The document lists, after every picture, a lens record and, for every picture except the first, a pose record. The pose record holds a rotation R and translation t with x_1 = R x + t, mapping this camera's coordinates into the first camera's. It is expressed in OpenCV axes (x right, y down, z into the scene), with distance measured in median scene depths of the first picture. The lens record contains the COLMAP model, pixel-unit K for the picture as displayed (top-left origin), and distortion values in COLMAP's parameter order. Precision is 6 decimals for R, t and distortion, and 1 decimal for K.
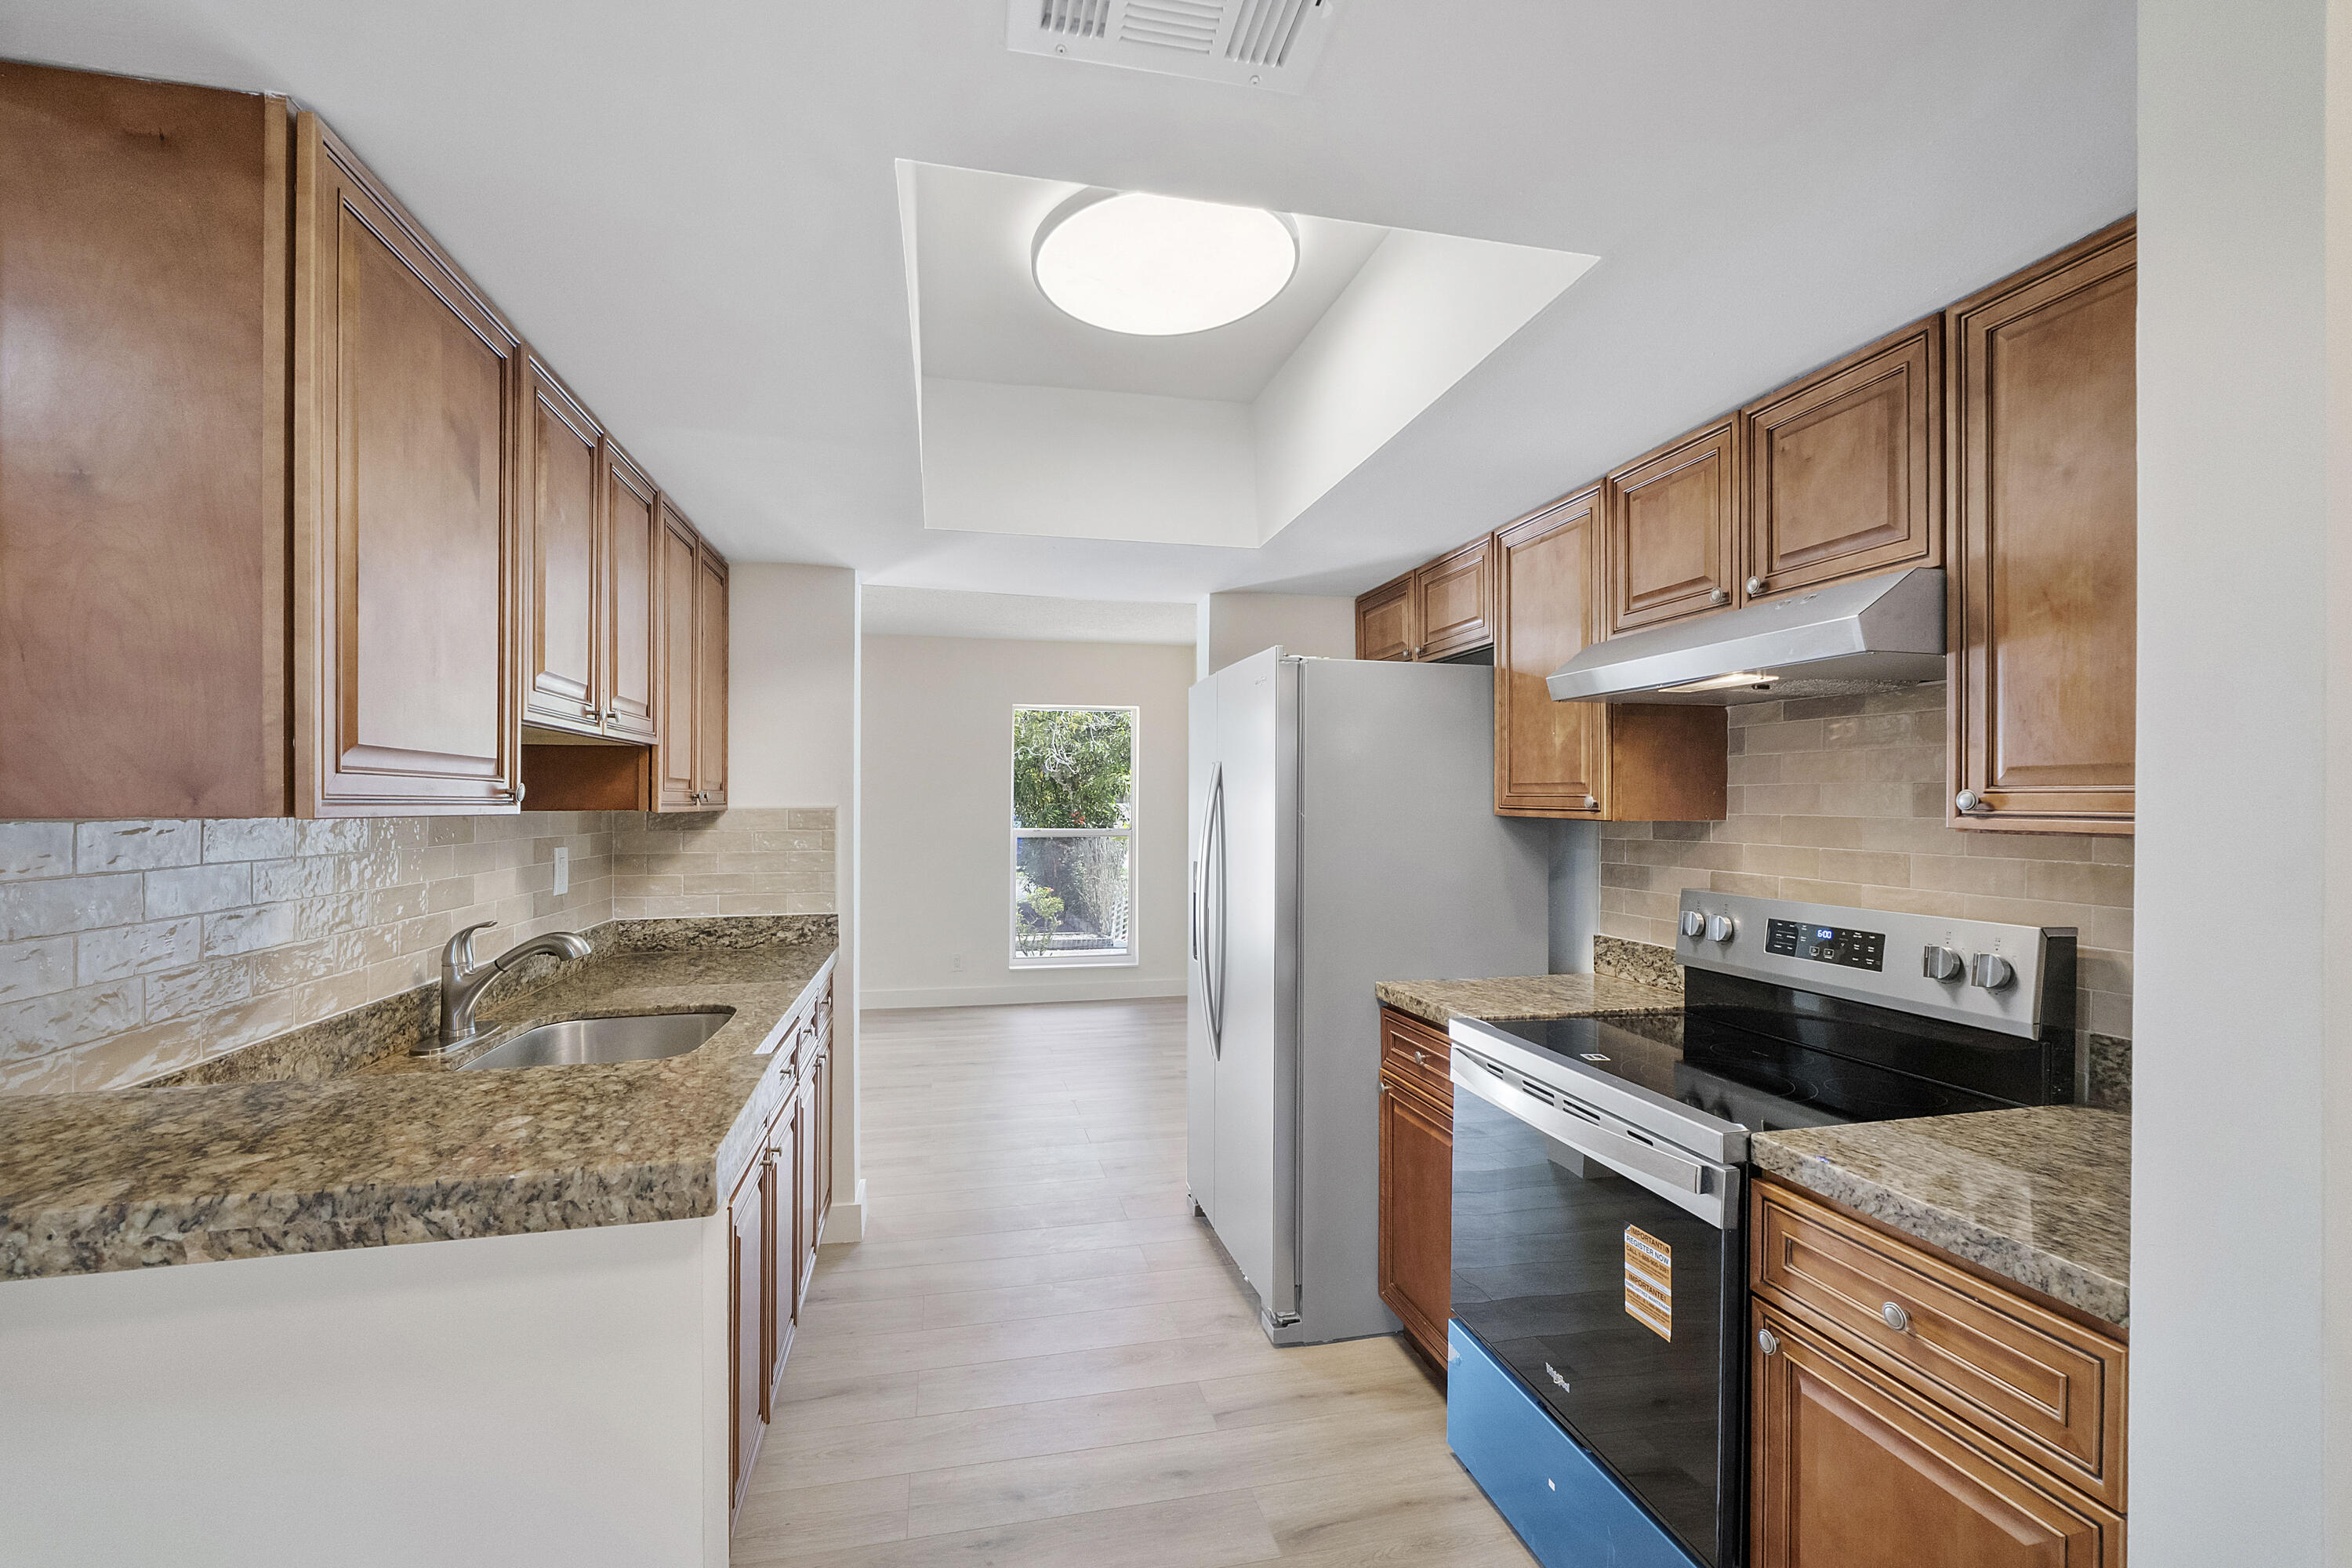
lens RADIAL K [[1007.4, 0, 1177.4], [0, 1007.4, 800.3], [0, 0, 1]] dist [-0.003821, -0.000483]
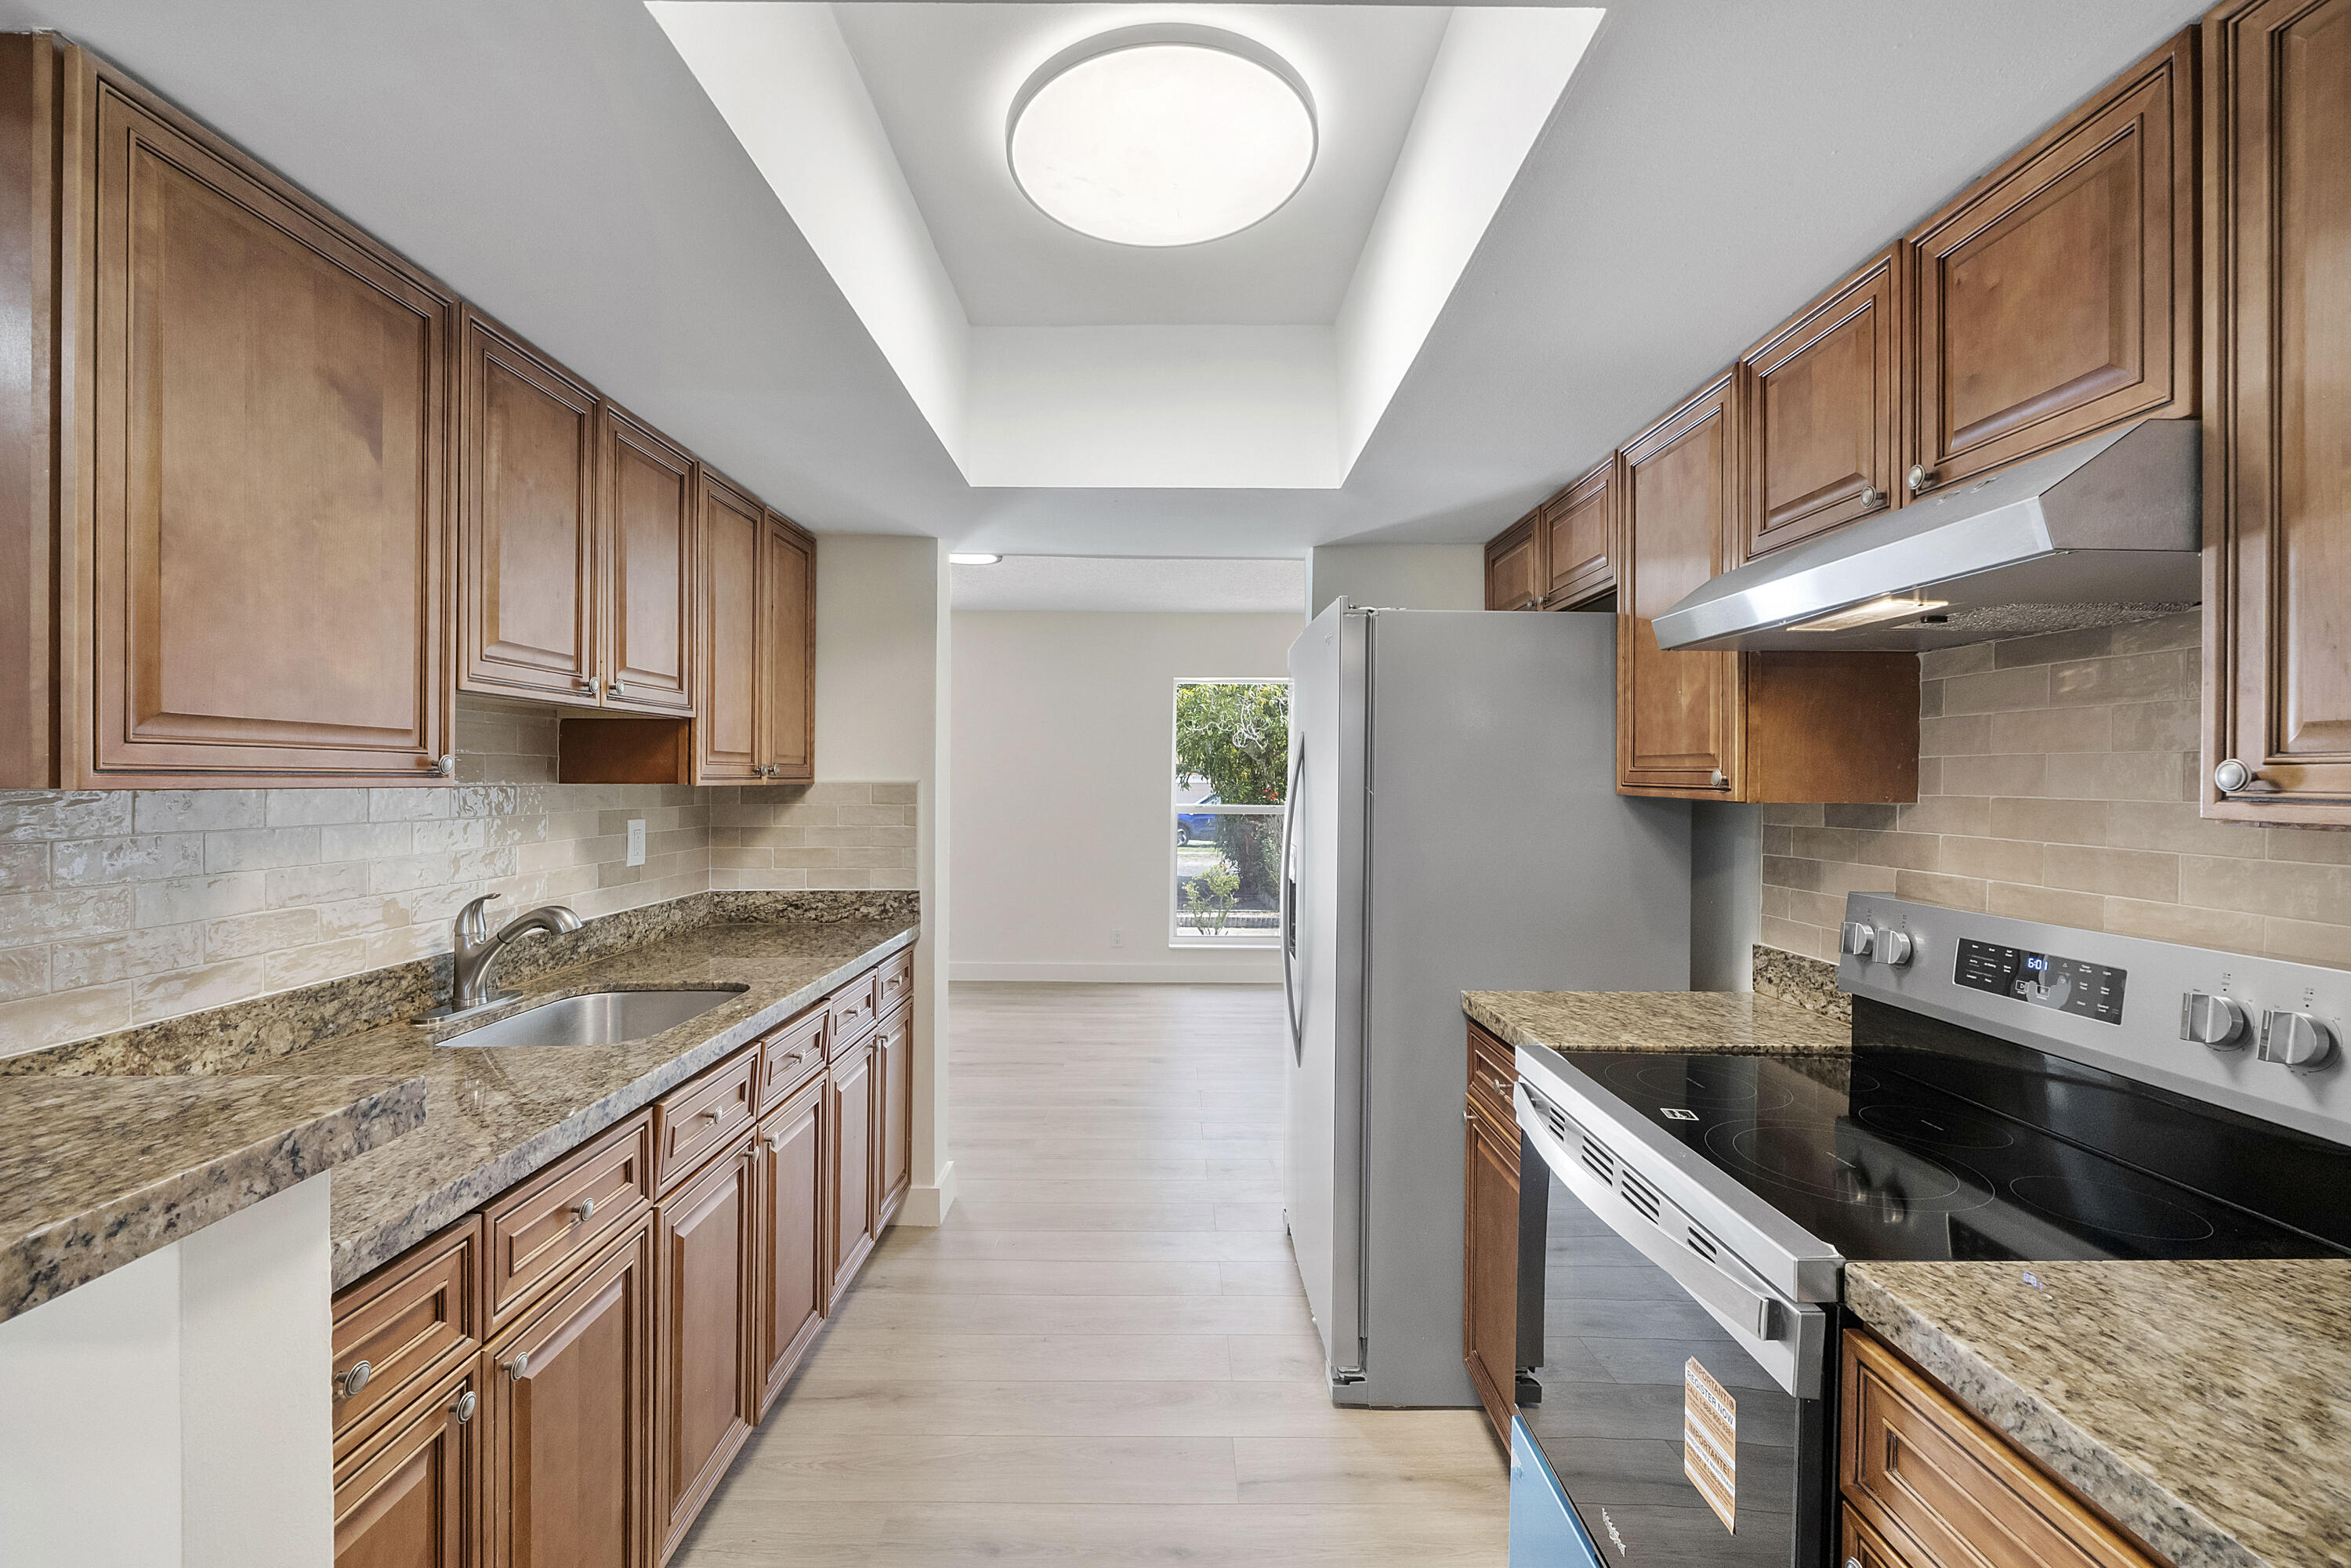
lens RADIAL K [[1000.6, 0, 1177.2], [0, 1000.6, 779.4], [0, 0, 1]] dist [-0.003594, -0.000026]
pose [[0.975527, 0.003511, -0.219851, 0.201216], [-0.002845, 0.999990, 0.003349, 0.001399], [0.219861, -0.002641, 0.975528, 0.174696]]
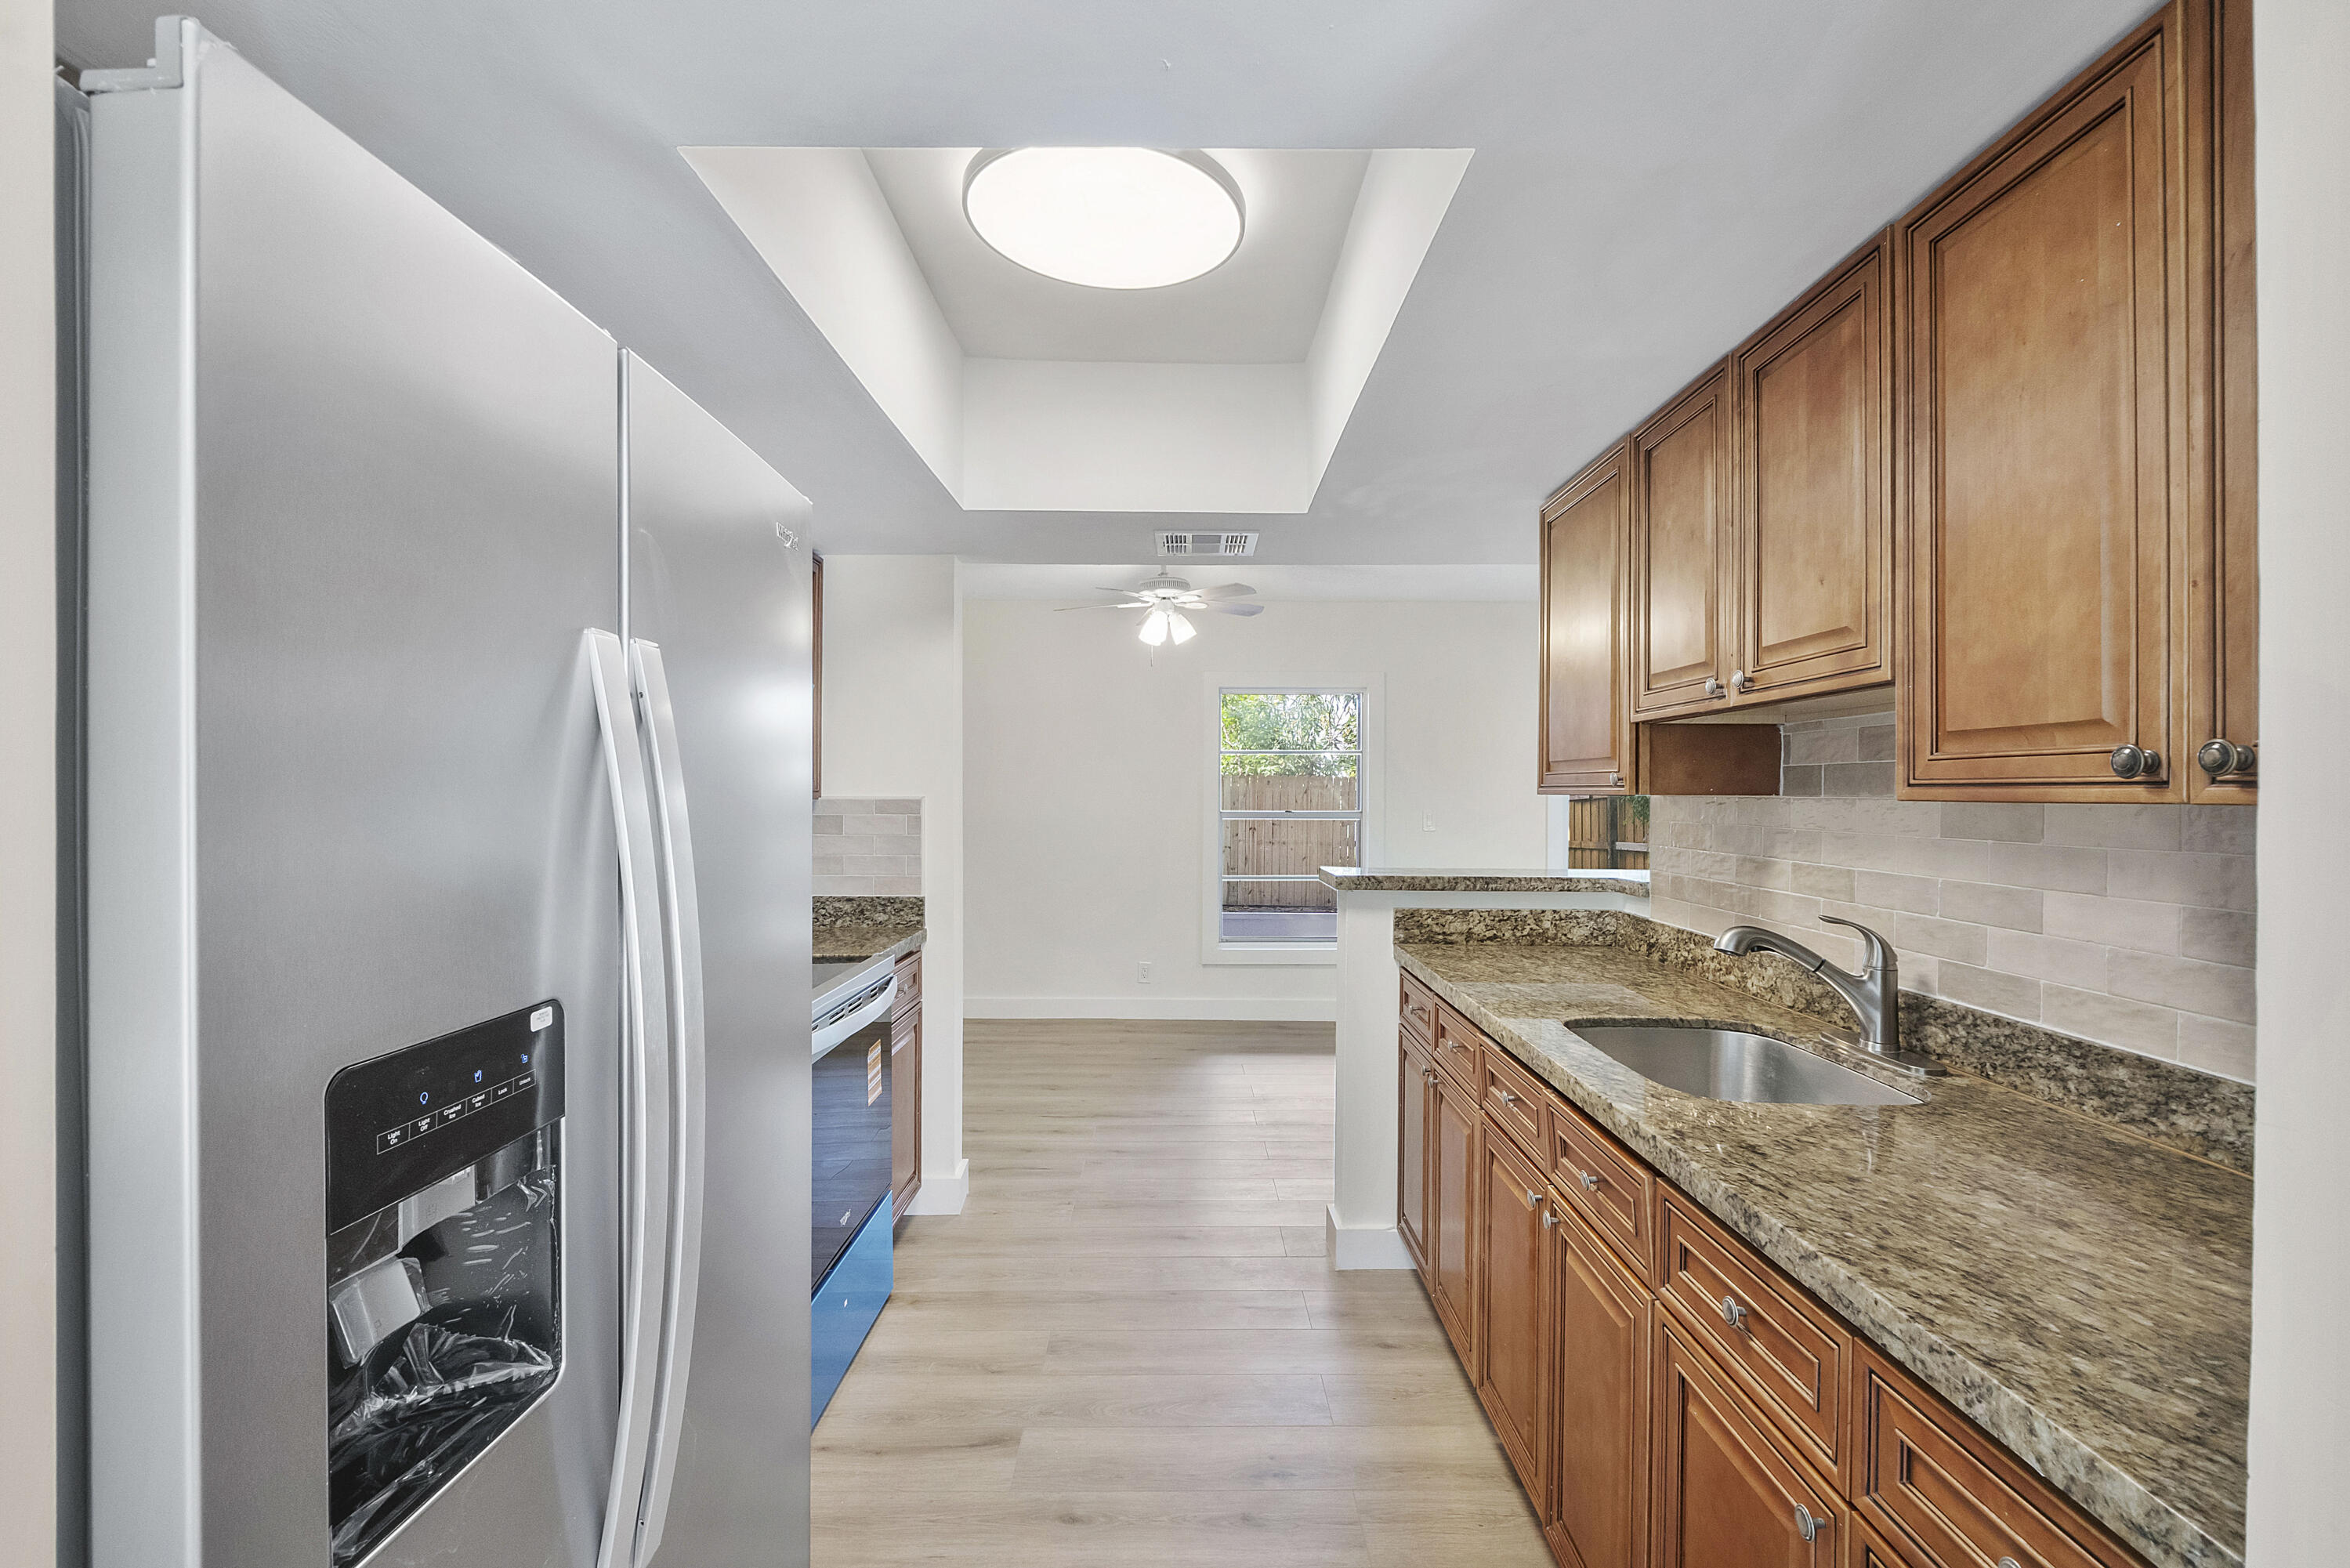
lens RADIAL K [[995.6, 0, 1177.8], [0, 995.6, 788.4], [0, 0, 1]] dist [-0.003259, 0.000361]
pose [[-0.973928, -0.004458, 0.226815, -0.313210], [-0.005852, 0.999968, -0.005470, 0.012693], [-0.226783, -0.006655, -0.973922, 2.002716]]
